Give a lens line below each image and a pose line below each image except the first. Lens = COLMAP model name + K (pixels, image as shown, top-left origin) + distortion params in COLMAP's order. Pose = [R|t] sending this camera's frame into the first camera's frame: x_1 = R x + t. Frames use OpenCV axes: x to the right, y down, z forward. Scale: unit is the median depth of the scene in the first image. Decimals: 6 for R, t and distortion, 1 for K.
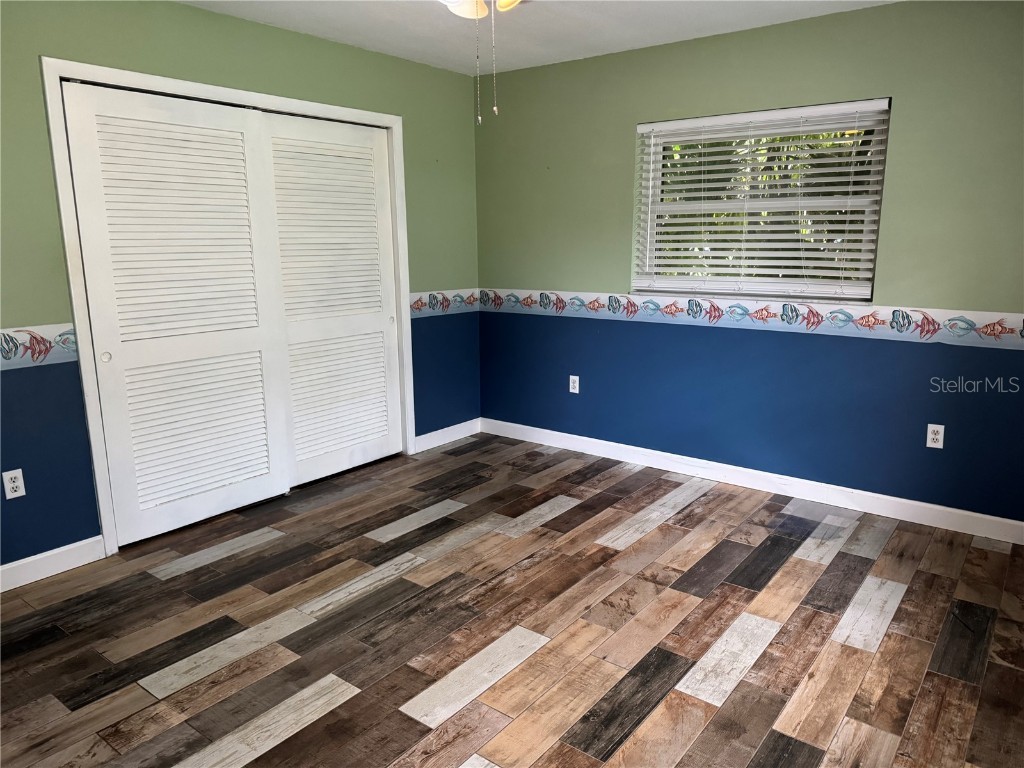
lens RADIAL K [[720.4, 0, 516.7], [0, 720.4, 383.7], [0, 0, 1]] dist [0.102480, -0.160936]
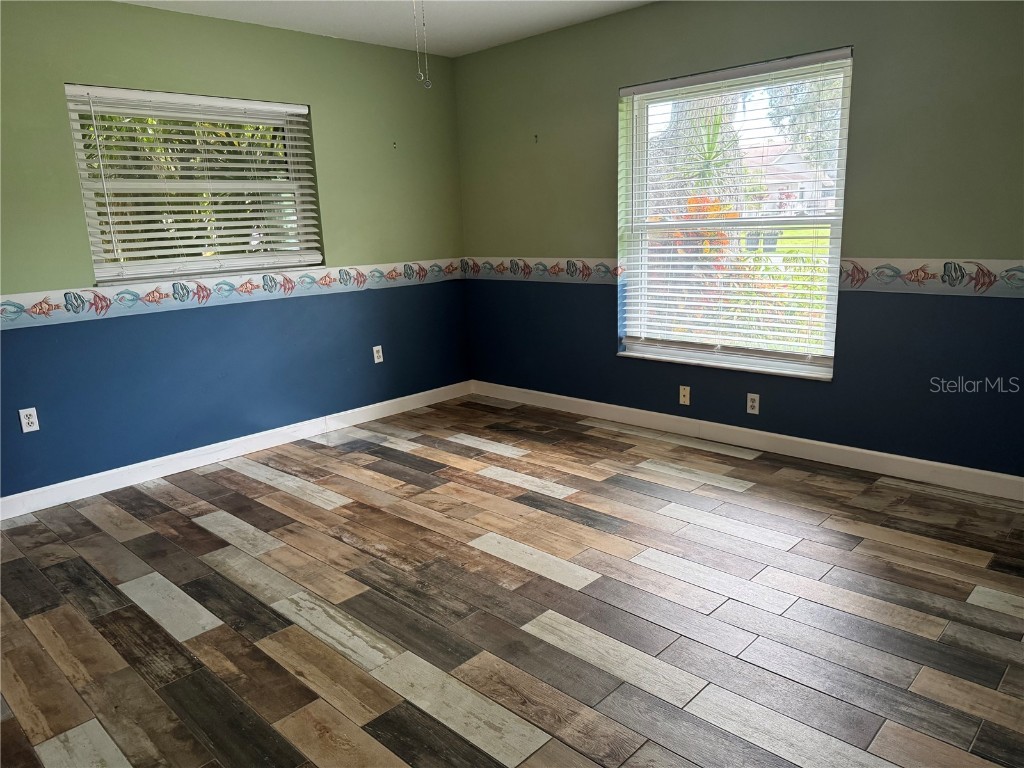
lens RADIAL K [[720.4, 0, 516.7], [0, 720.4, 383.7], [0, 0, 1]] dist [0.102480, -0.160936]
pose [[0.096409, -0.216981, 0.971403, -0.810376], [0.239873, 0.952250, 0.188896, -0.077460], [-0.966005, 0.214803, 0.143853, 0.557194]]
